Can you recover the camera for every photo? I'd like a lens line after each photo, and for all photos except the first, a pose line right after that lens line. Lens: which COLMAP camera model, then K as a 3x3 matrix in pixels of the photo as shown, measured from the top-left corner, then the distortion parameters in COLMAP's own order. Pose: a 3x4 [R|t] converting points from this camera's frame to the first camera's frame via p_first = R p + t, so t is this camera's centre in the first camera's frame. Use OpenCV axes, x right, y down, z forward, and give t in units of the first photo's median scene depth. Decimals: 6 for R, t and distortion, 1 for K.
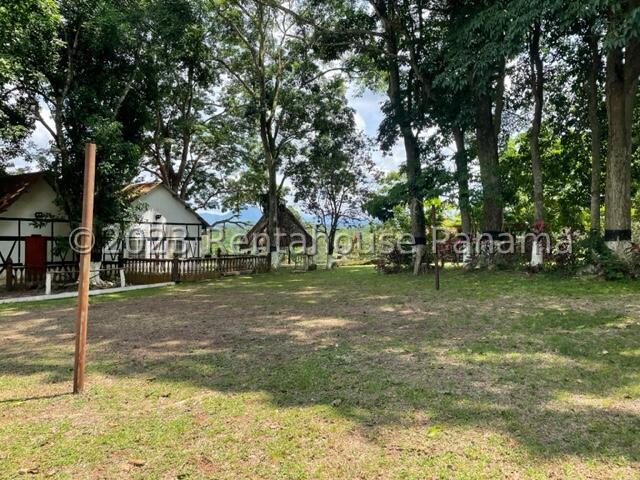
lens RADIAL K [[482.3, 0, 320.0], [0, 482.3, 240.0], [0, 0, 1]] dist [0.034499, -0.002006]
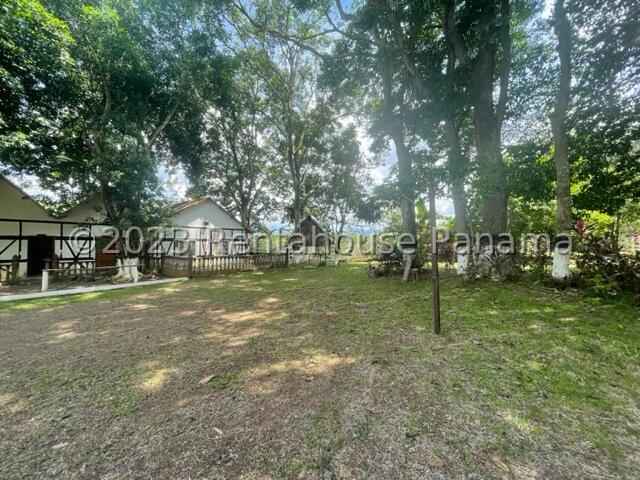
lens RADIAL K [[258.1, 0, 320.0], [0, 258.1, 240.0], [0, 0, 1]] dist [-0.000447, -0.000024]
pose [[0.989777, 0.009908, -0.142281, 0.077253], [-0.010969, 0.999918, -0.006673, -0.000897], [0.142203, 0.008166, 0.989804, 0.352429]]
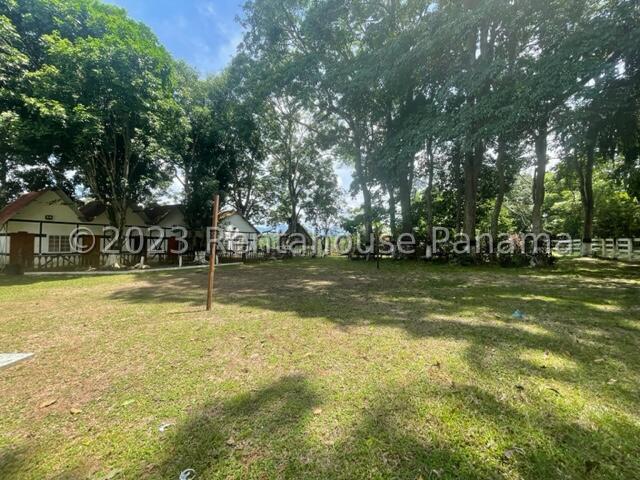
lens RADIAL K [[257.6, 0, 320.0], [0, 257.6, 240.0], [0, 0, 1]] dist [0.000009, 0.000002]
pose [[0.999712, 0.021638, 0.010355, -0.004346], [-0.021538, 0.999721, -0.009709, 0.000674], [-0.010562, 0.009484, 0.999899, -0.030779]]
